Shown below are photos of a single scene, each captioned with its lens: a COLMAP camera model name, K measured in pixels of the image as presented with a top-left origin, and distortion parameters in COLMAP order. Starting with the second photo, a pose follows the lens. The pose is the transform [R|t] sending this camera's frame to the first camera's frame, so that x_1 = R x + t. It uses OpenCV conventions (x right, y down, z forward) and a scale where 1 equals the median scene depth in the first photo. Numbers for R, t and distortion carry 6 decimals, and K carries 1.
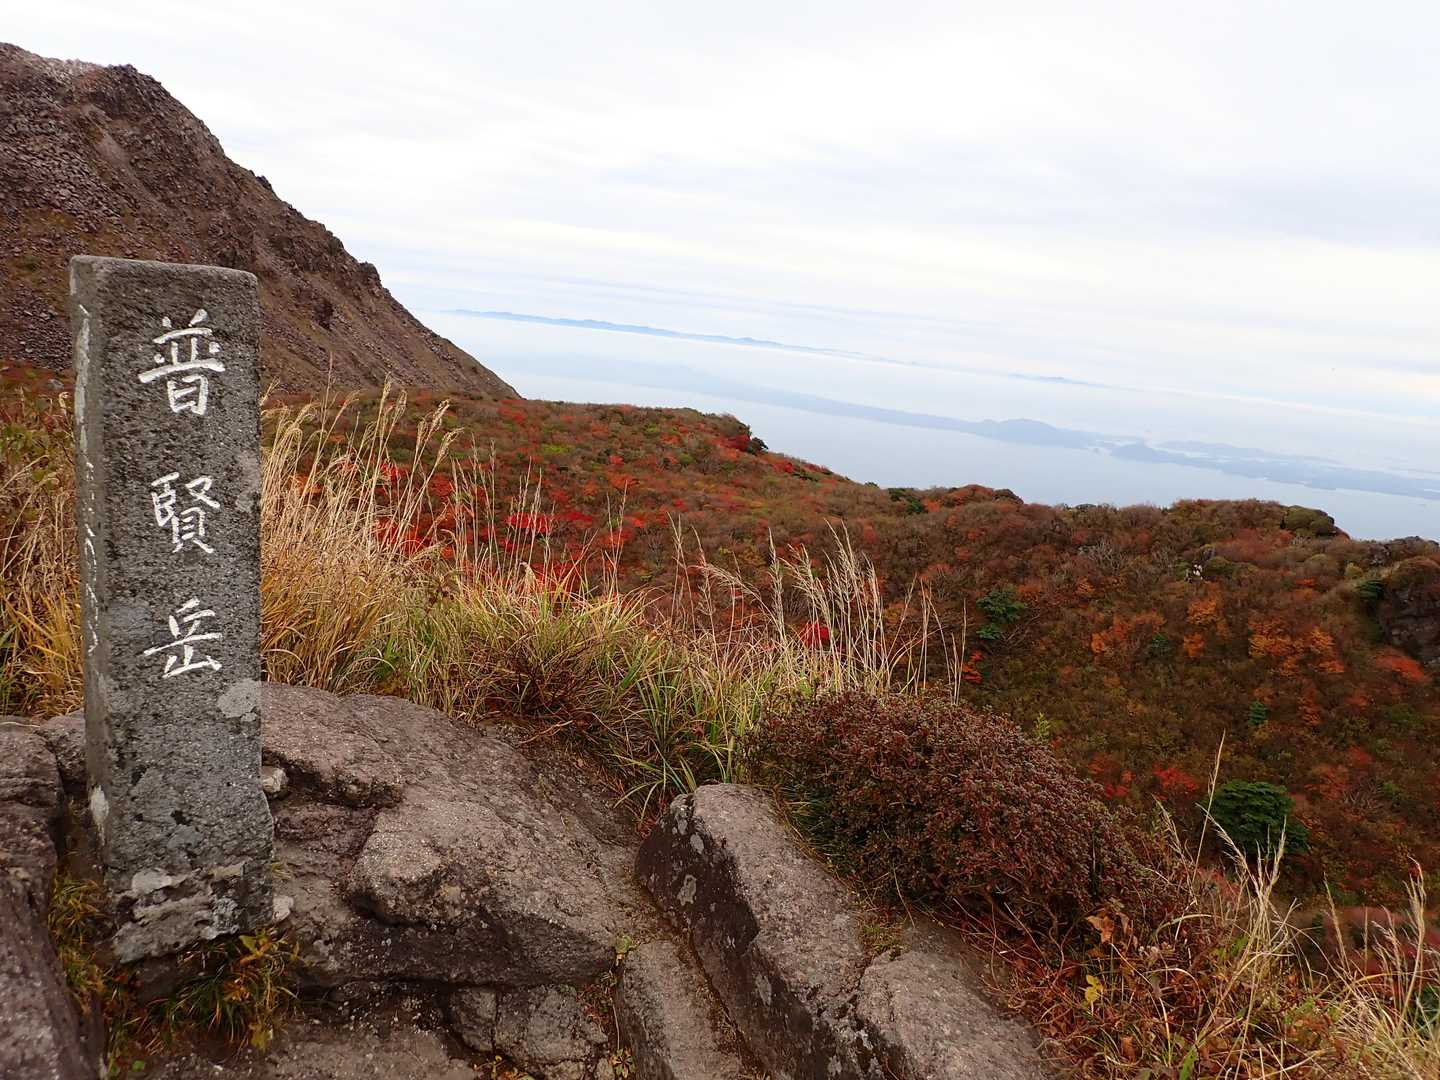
lens RADIAL K [[1081.2, 0, 720.0], [0, 1081.2, 540.0], [0, 0, 1]] dist [0.028912, -0.000735]
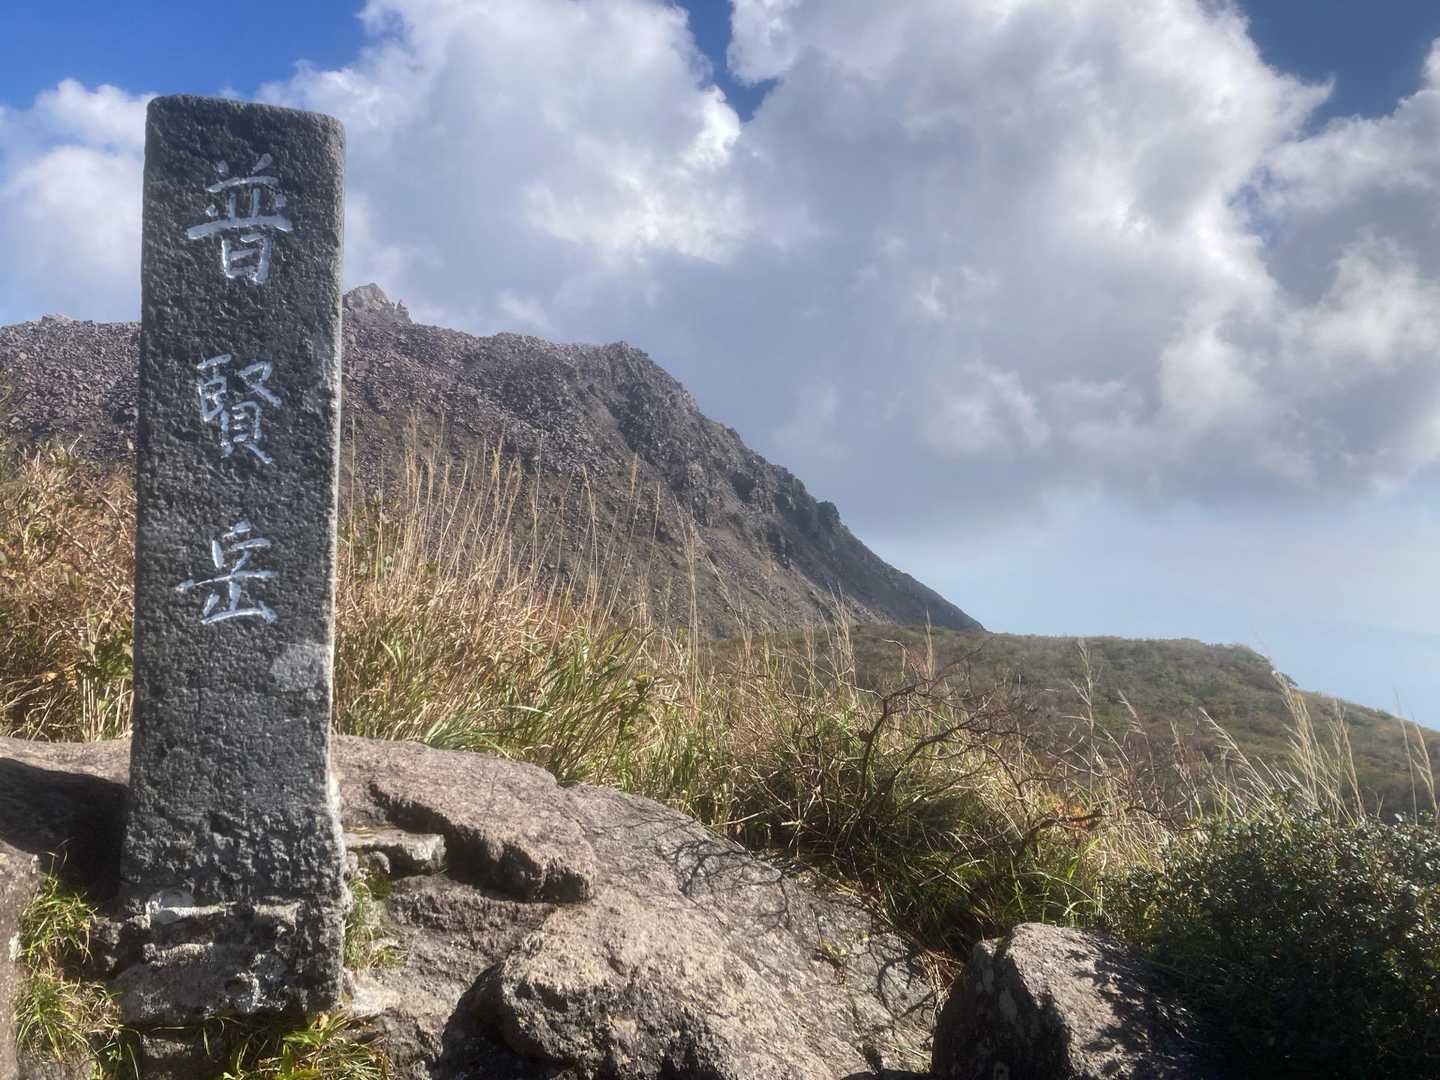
lens RADIAL K [[1168.2, 0, 720.0], [0, 1168.2, 540.0], [0, 0, 1]] dist [0.045889, -0.002269]
pose [[0.915024, -0.063751, -0.398330, 0.157017], [-0.026291, 0.975910, -0.216583, 0.238021], [0.402541, 0.208651, 0.891305, 0.392531]]
